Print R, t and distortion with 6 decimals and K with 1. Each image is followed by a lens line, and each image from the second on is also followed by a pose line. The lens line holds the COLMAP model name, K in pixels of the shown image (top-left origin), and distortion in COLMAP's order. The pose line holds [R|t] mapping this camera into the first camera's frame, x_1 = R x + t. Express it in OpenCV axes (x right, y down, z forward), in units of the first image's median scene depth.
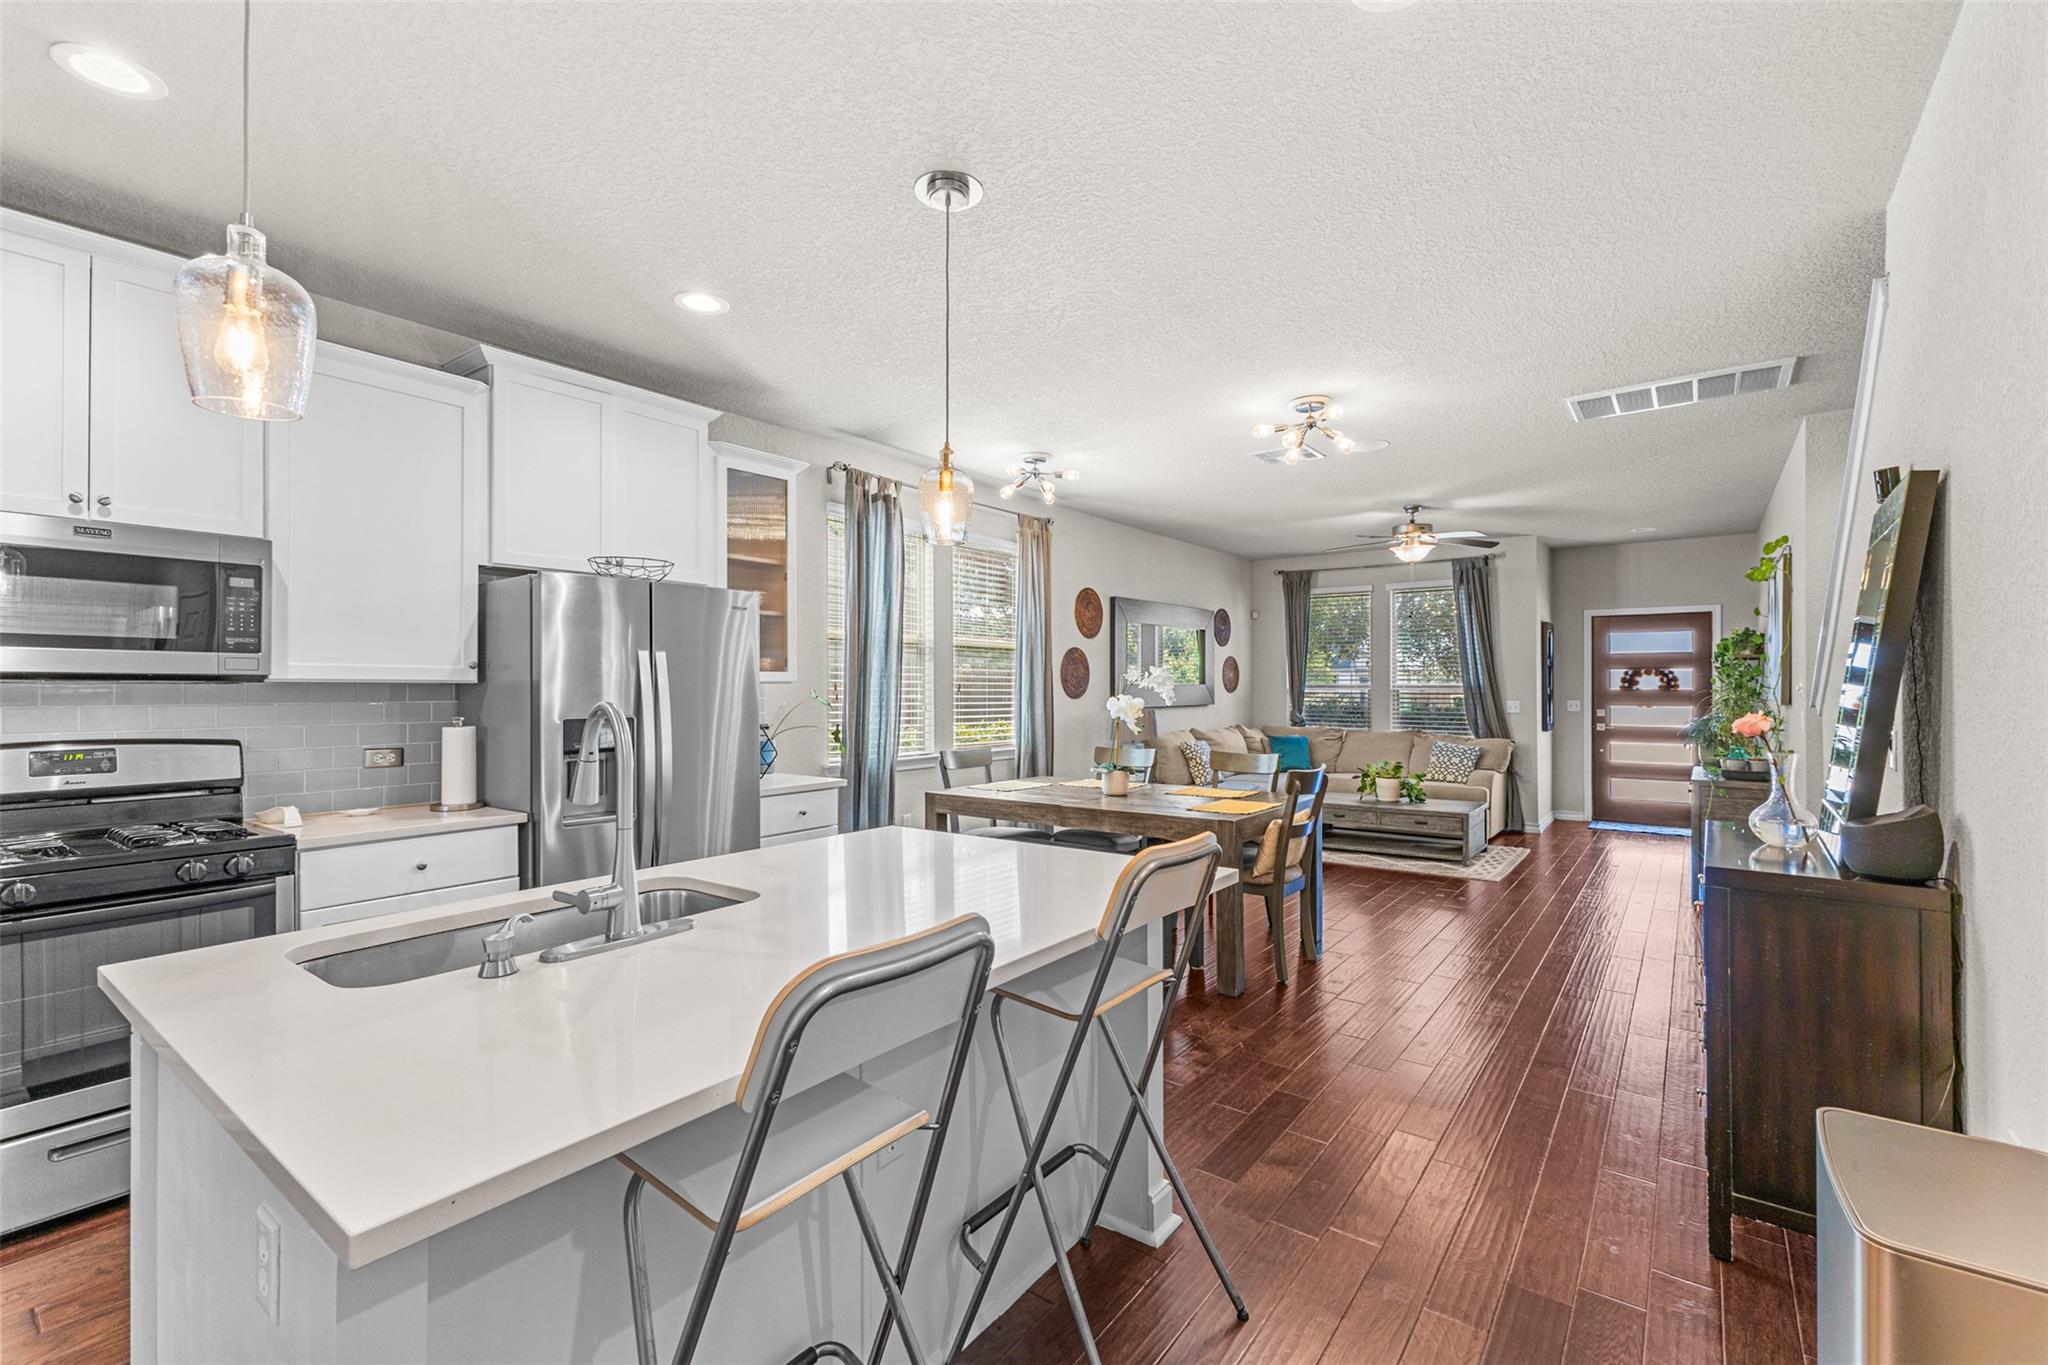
lens RADIAL K [[883.5, 0, 1024.9], [0, 883.5, 682.3], [0, 0, 1]] dist [0.011967, -0.003541]
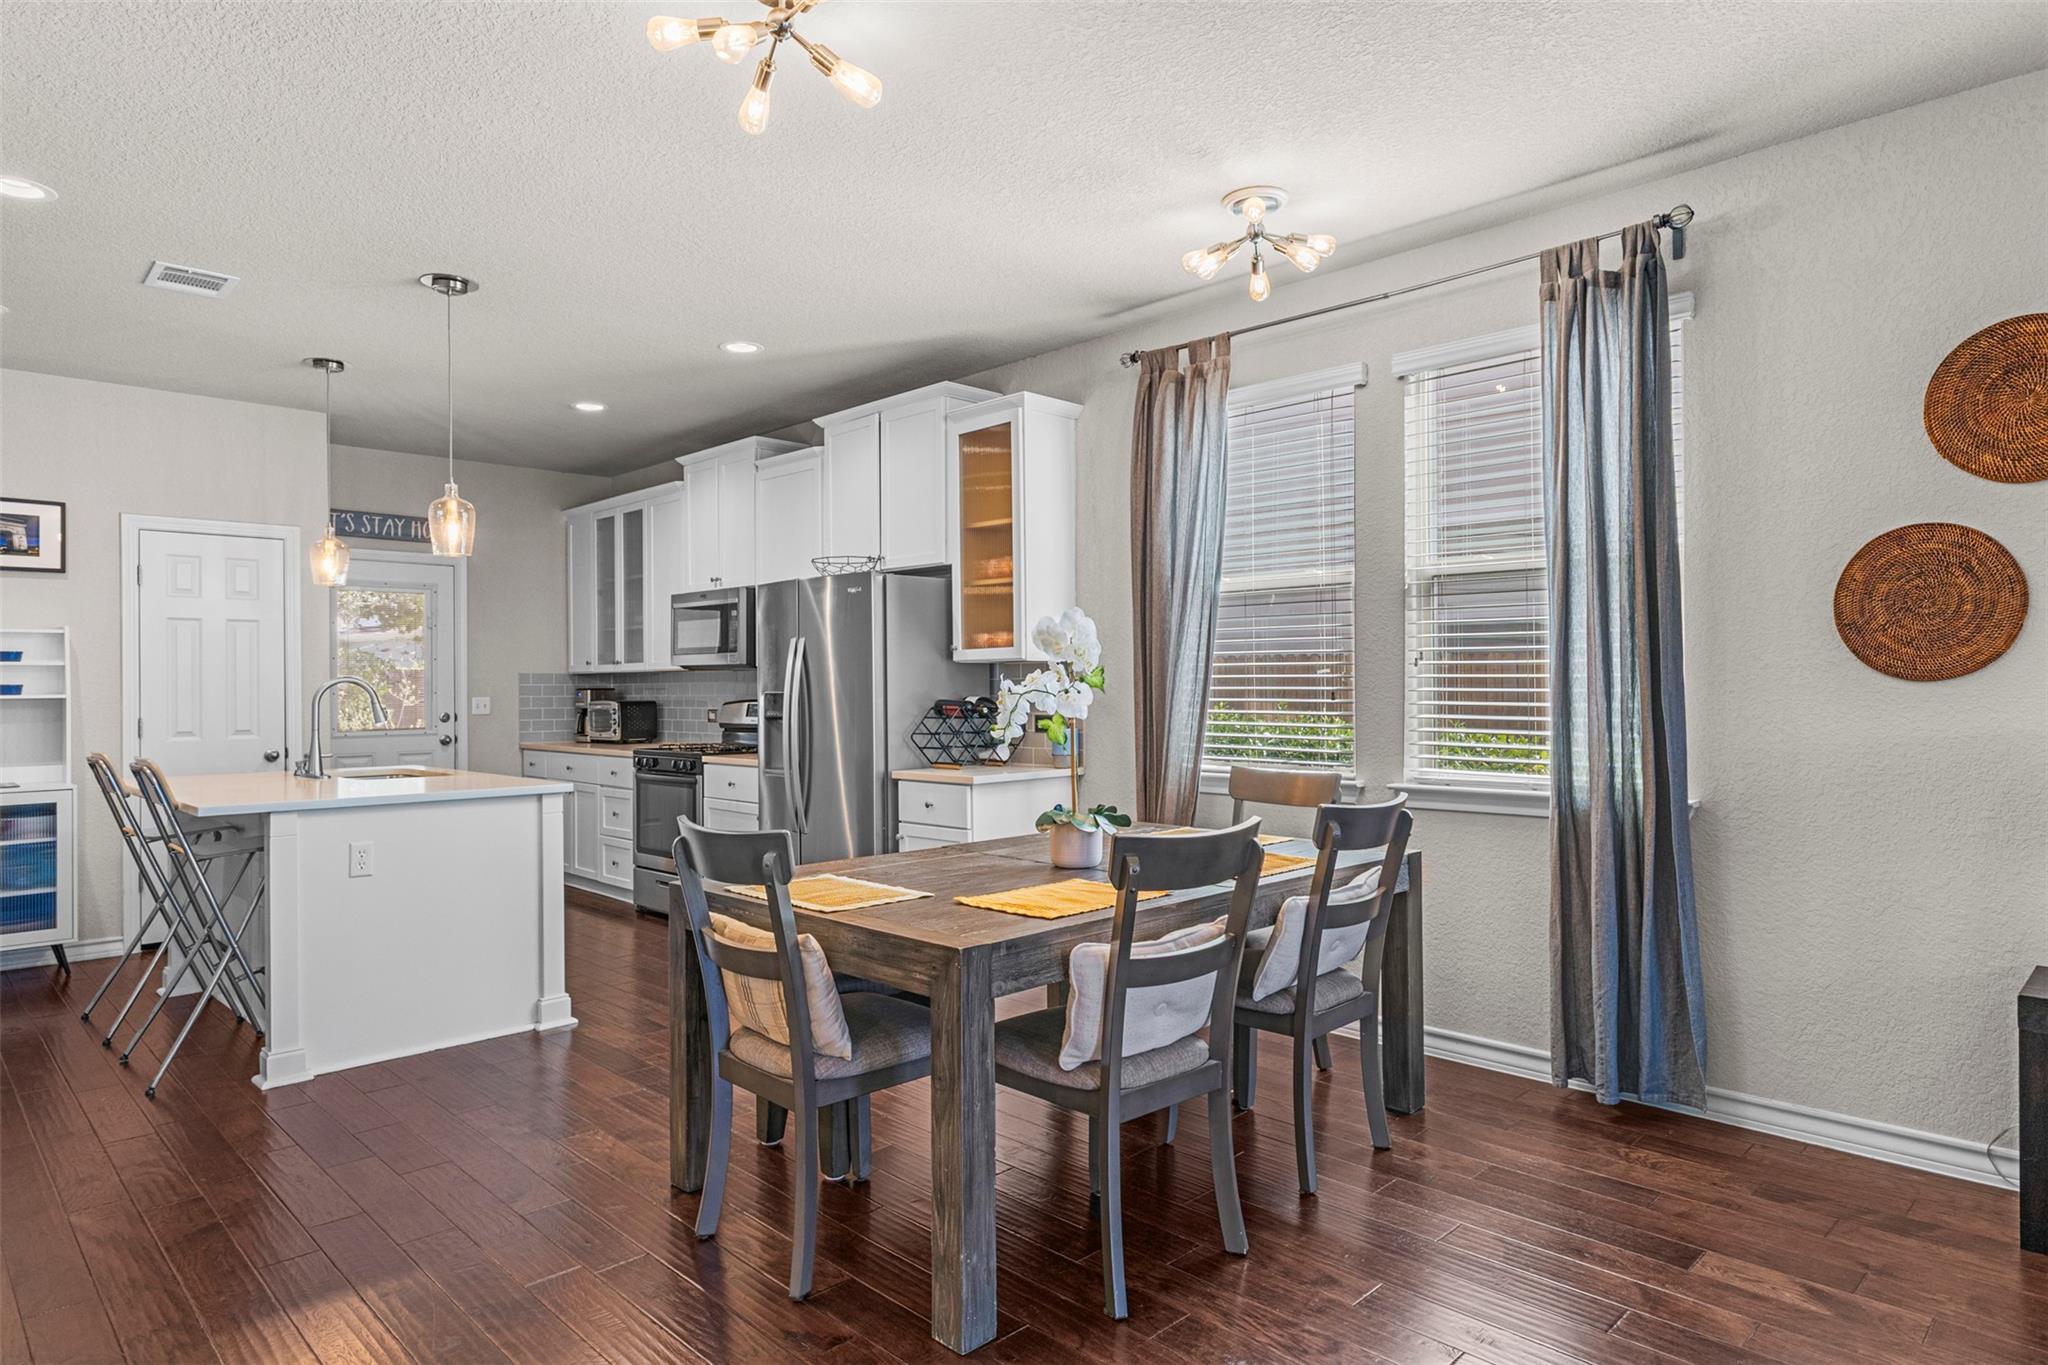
lens RADIAL K [[1198.7, 0, 1018.7], [0, 1198.7, 679.0], [0, 0, 1]] dist [0.016023, -0.009209]
pose [[-0.147518, -0.000756, -0.989059, 0.486394], [0.014454, 0.999891, -0.002920, 0.012508], [0.988954, -0.014727, -0.147491, 0.657226]]
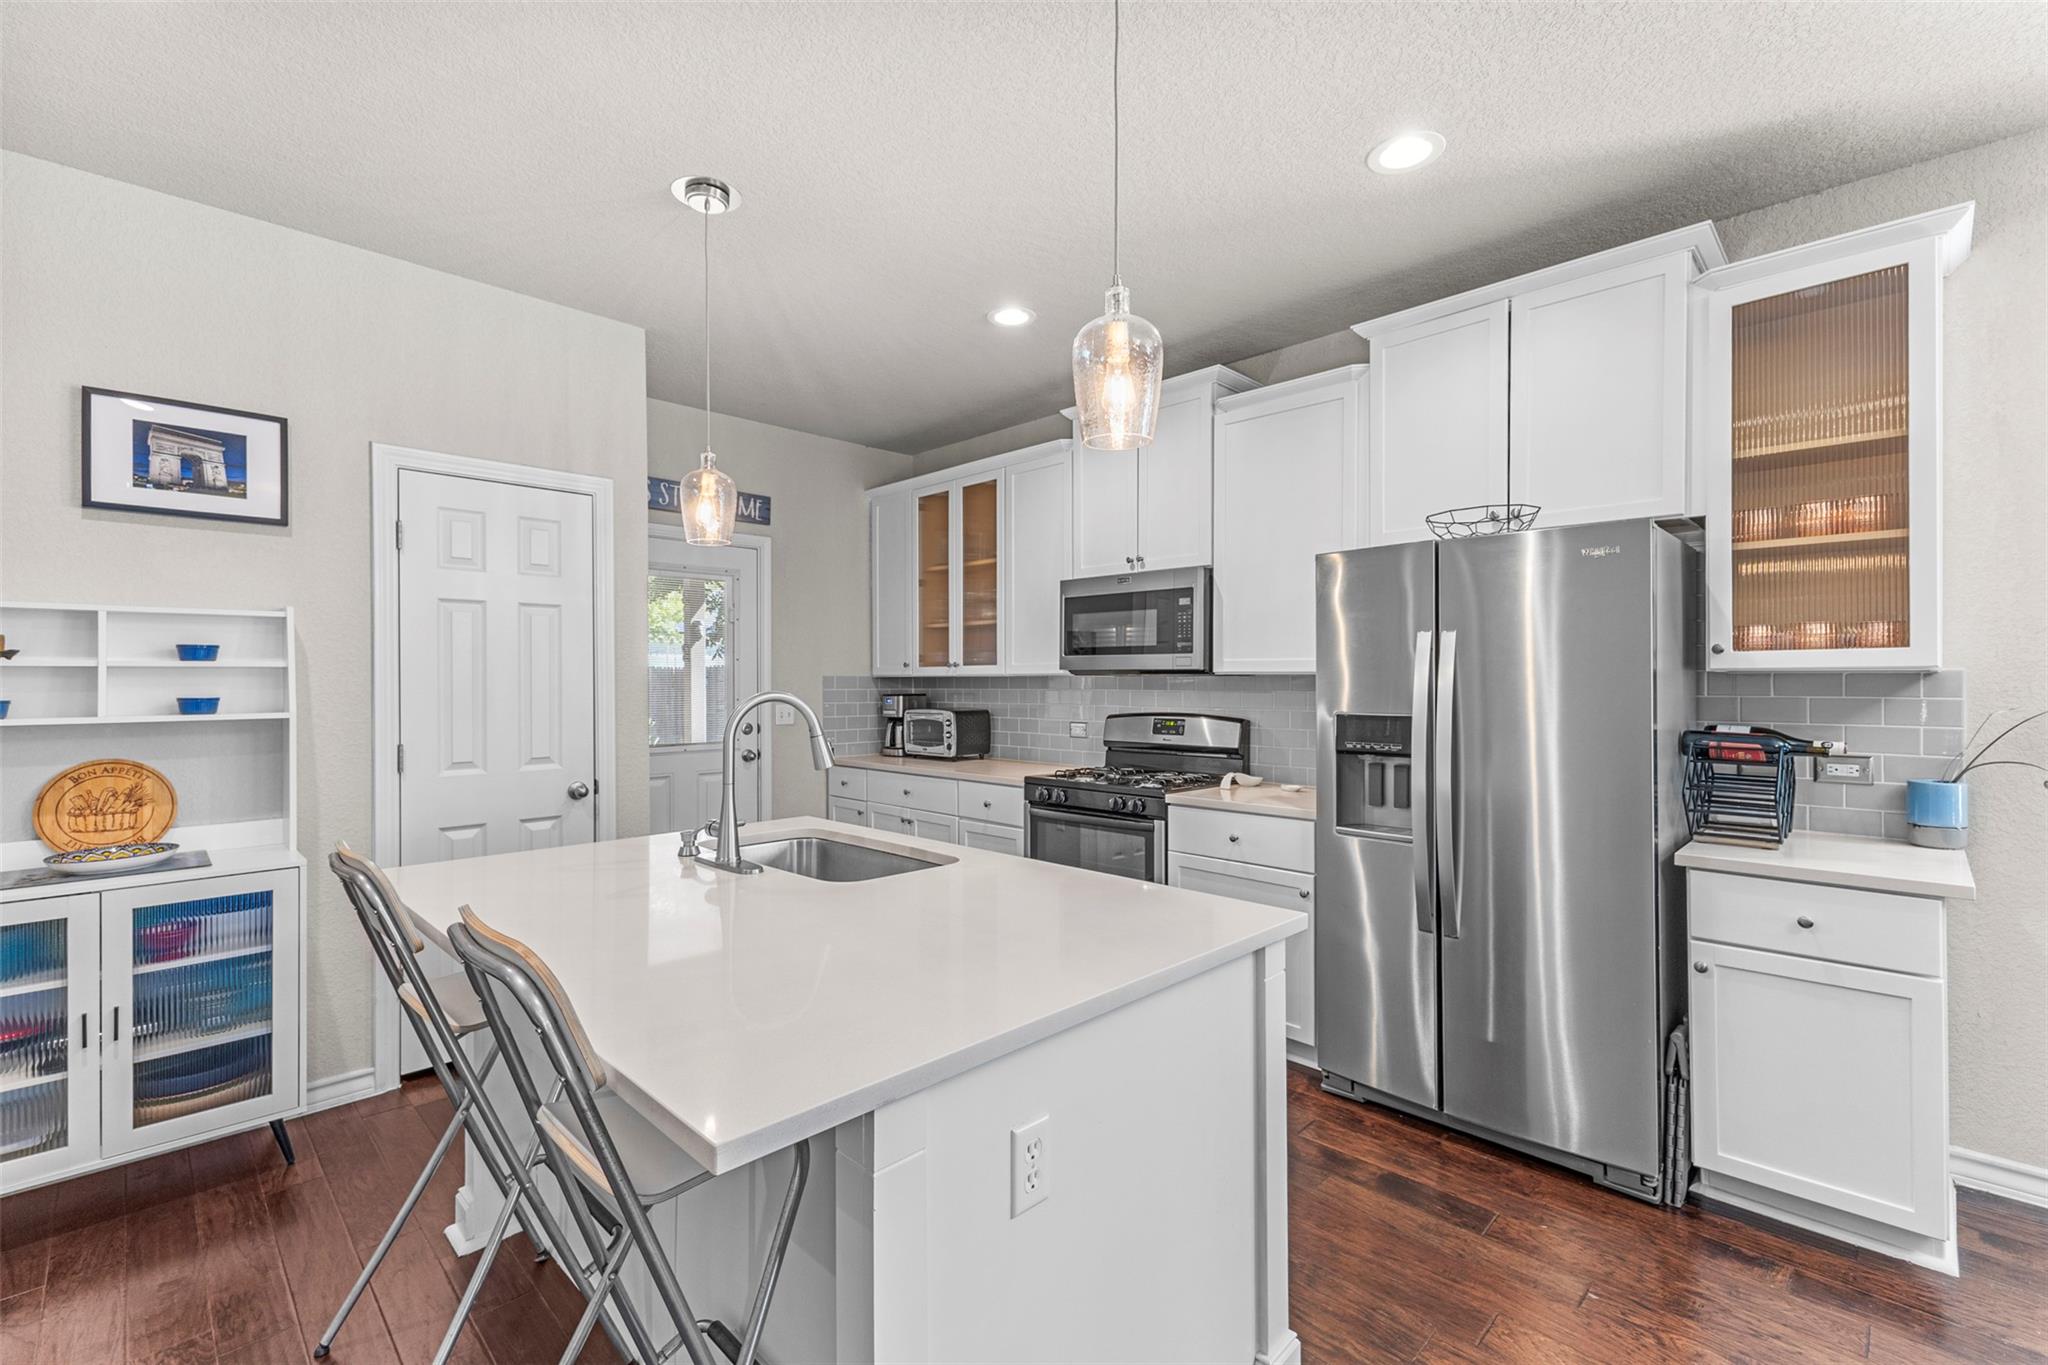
lens RADIAL K [[883.5, 0, 1024.6], [0, 883.5, 681.4], [0, 0, 1]] dist [0.011967, -0.003541]
pose [[-0.128721, 0.005508, -0.991666, 0.165665], [0.008846, 0.999951, 0.004406, 0.000608], [0.991641, -0.008205, -0.128764, 0.318501]]
